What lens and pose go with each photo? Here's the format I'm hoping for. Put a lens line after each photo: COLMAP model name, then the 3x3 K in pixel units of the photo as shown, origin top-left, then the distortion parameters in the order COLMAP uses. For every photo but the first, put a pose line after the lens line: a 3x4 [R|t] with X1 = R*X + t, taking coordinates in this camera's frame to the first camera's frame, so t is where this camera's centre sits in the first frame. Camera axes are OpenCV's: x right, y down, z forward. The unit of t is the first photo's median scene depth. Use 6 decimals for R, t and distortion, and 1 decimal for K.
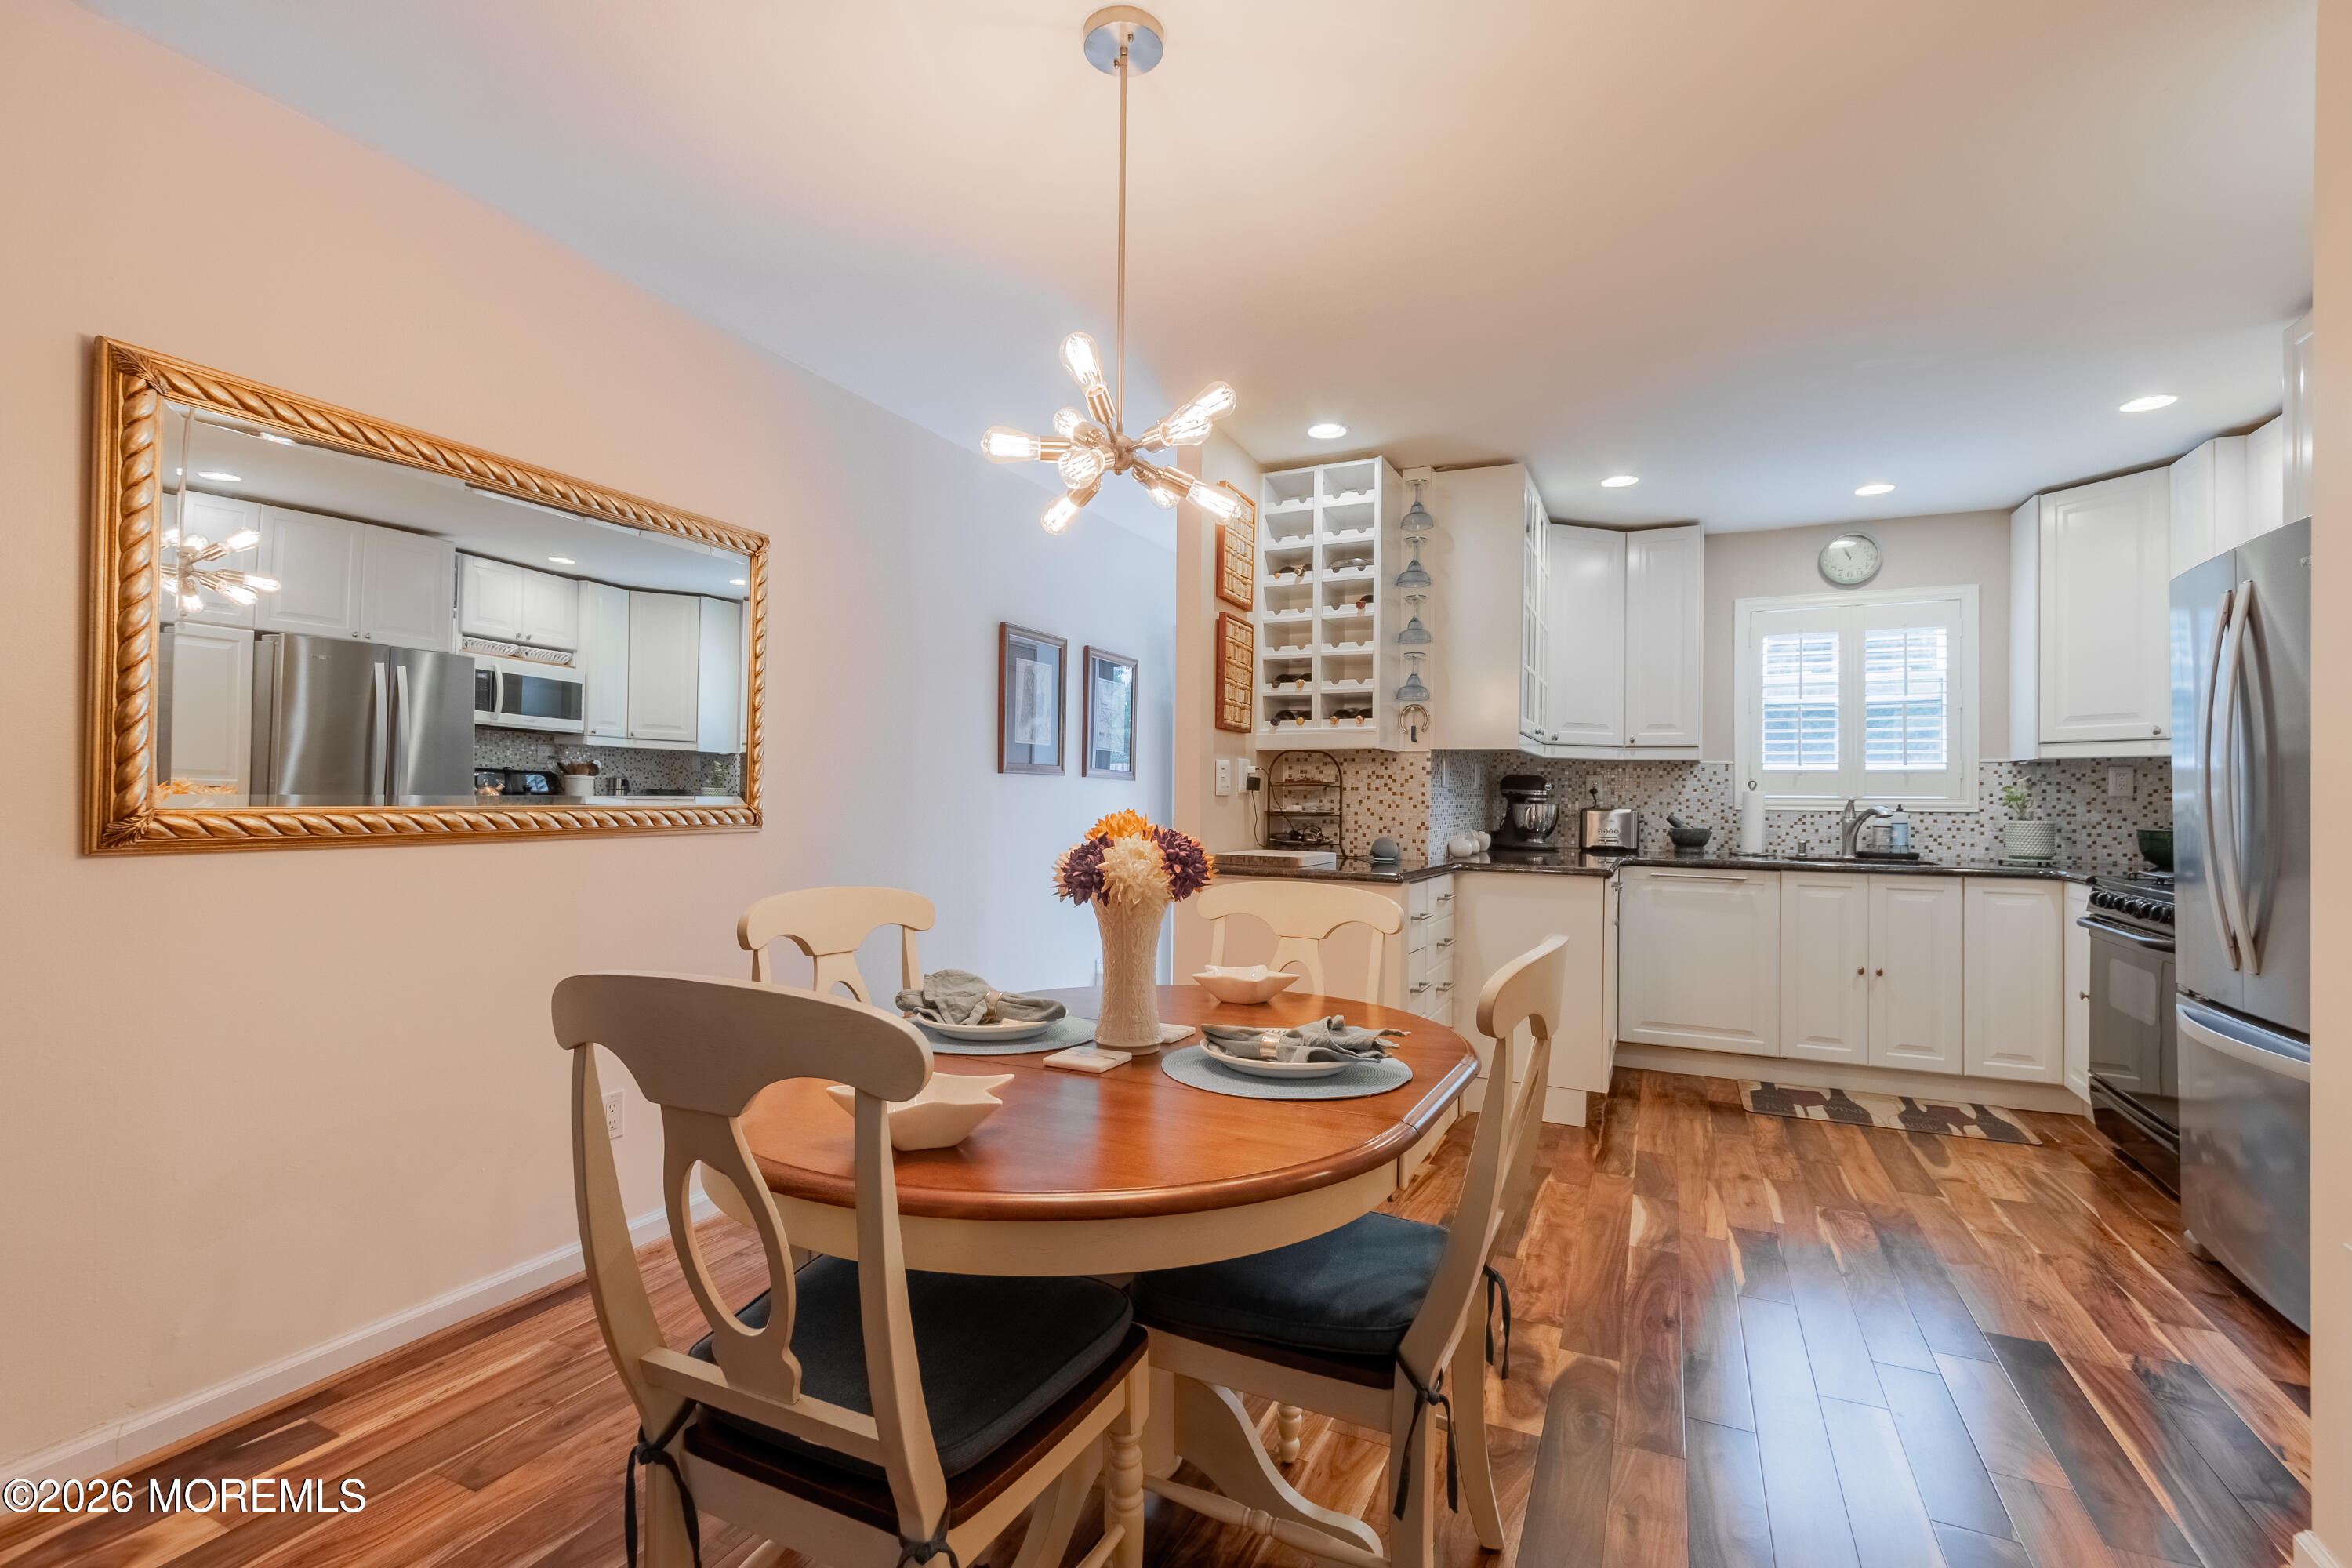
lens RADIAL K [[1072.5, 0, 1157.7], [0, 1072.5, 784.6], [0, 0, 1]] dist [0.004370, -0.000294]
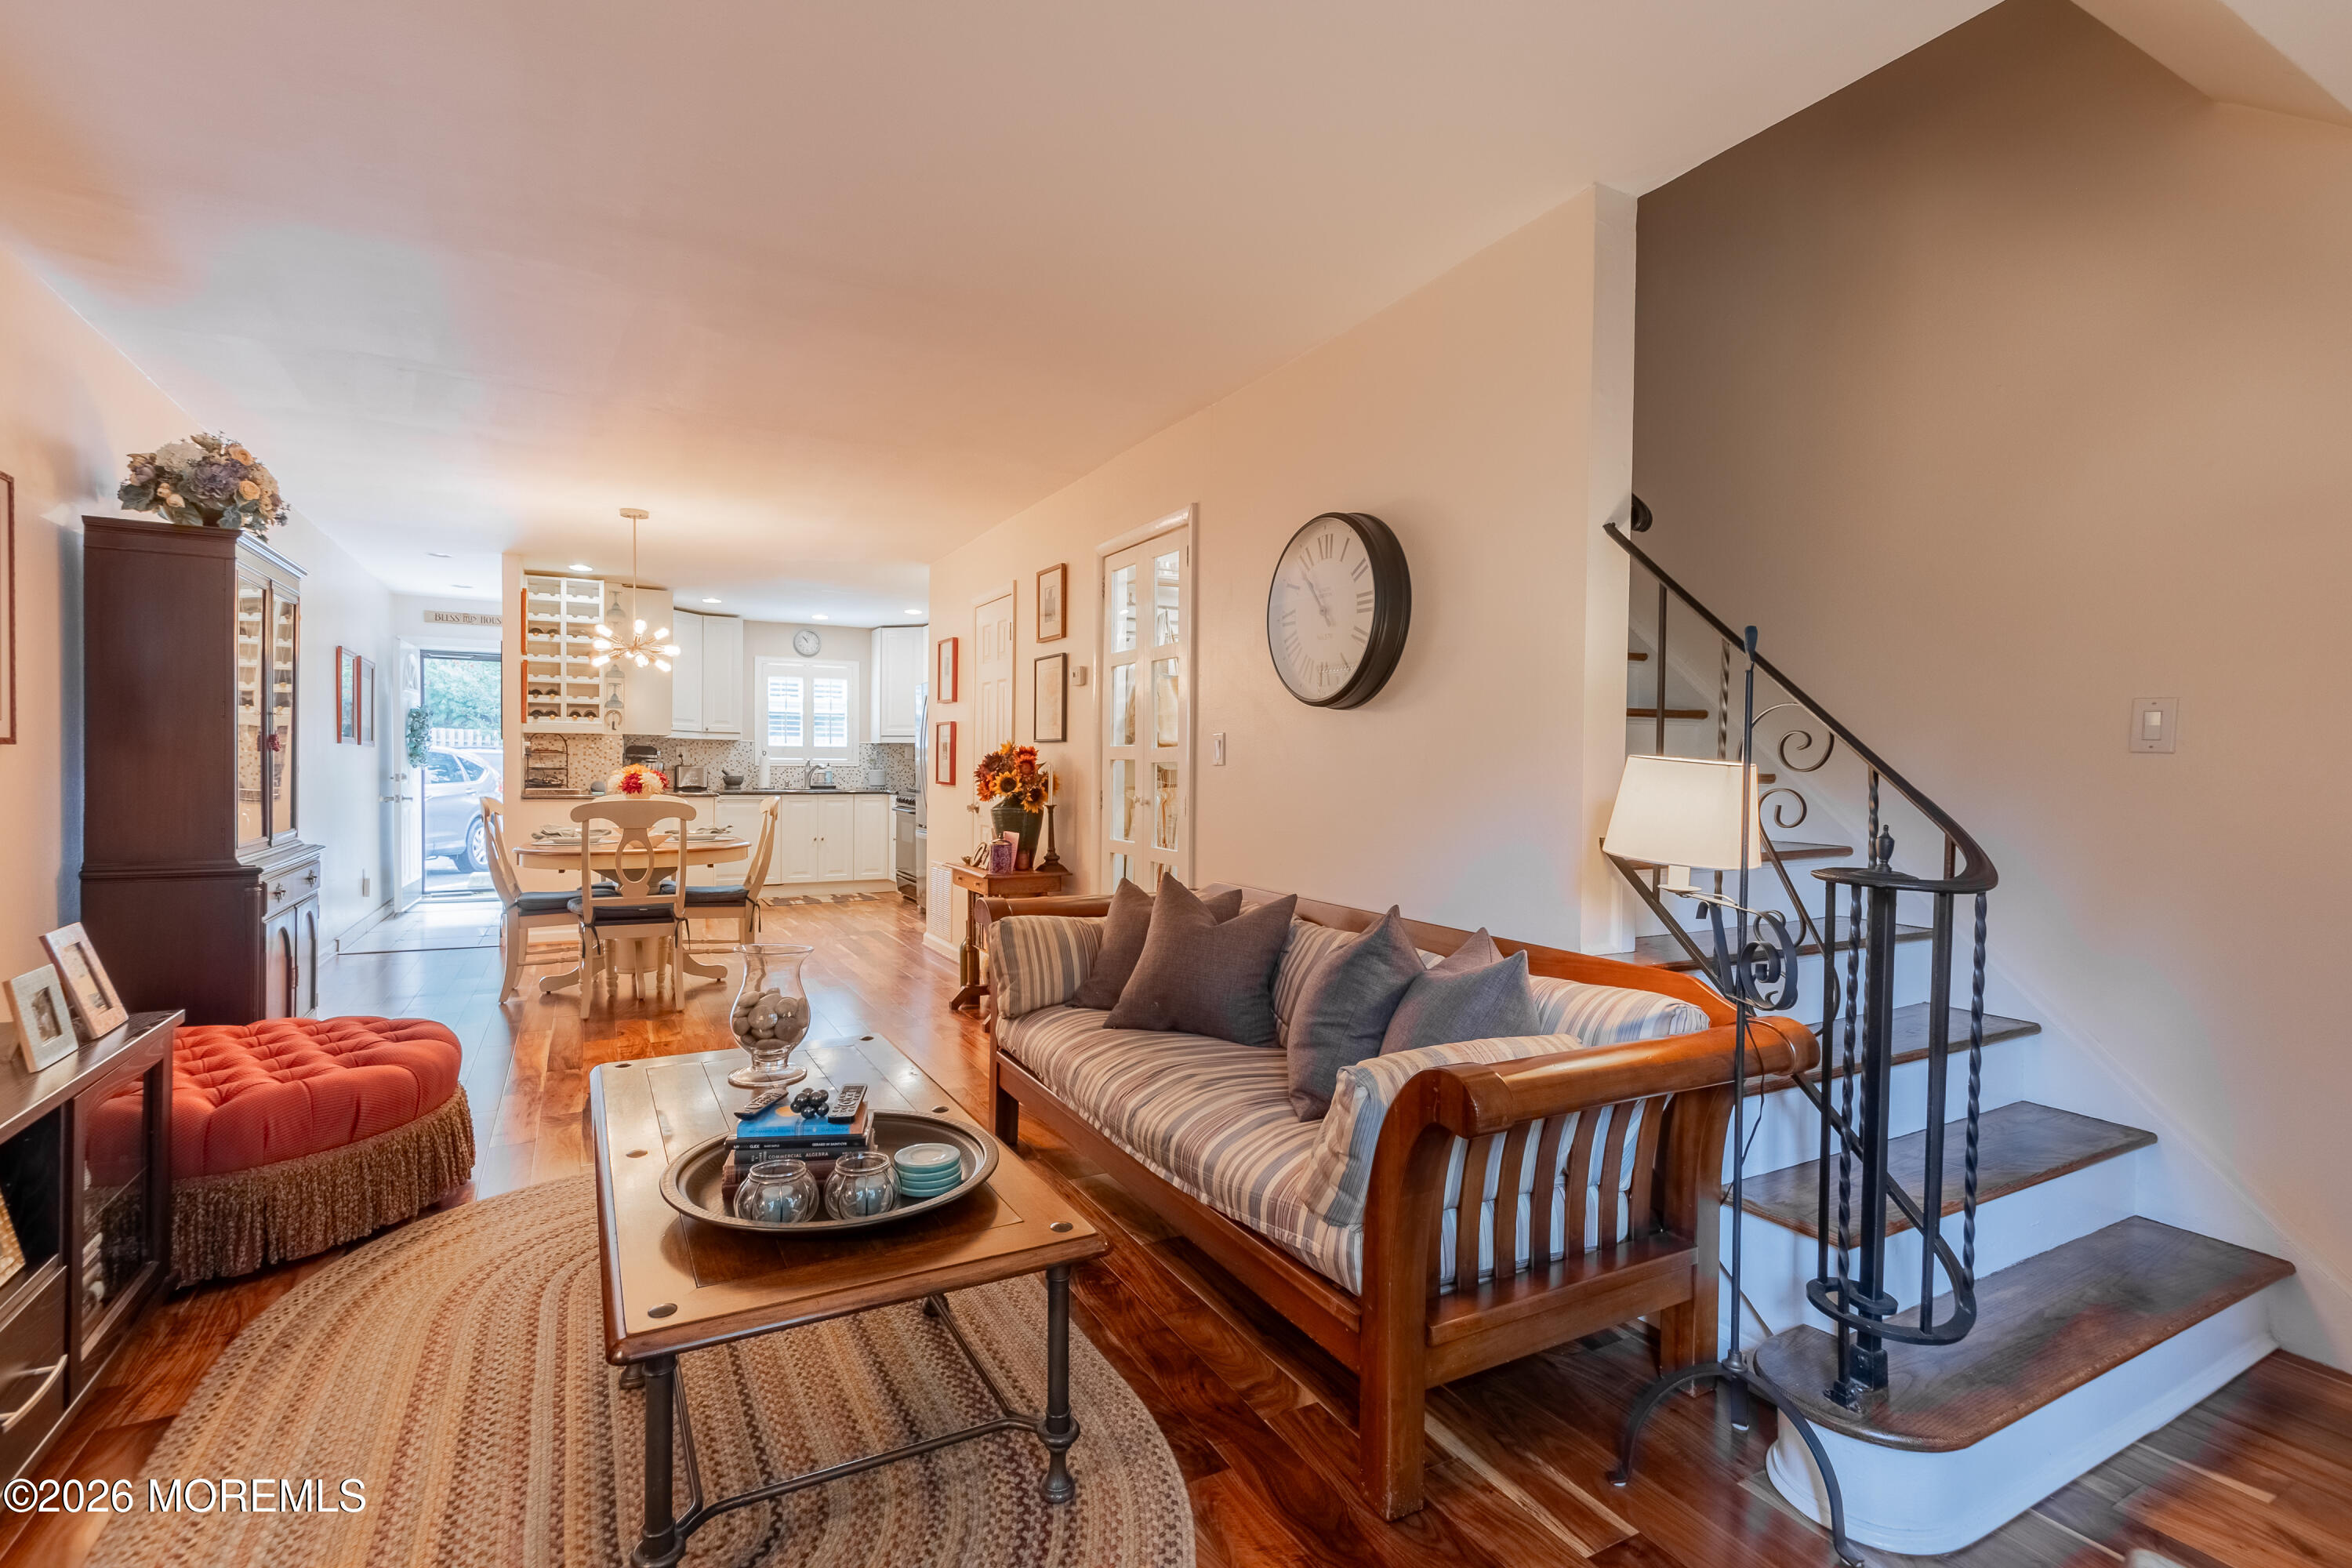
lens RADIAL K [[1072.5, 0, 1157.7], [0, 1072.5, 784.6], [0, 0, 1]] dist [0.004370, -0.000294]
pose [[0.598191, -0.018761, 0.801134, -0.641966], [-0.010468, 0.999458, 0.031222, -0.011791], [-0.801285, -0.027063, 0.597670, -0.817317]]
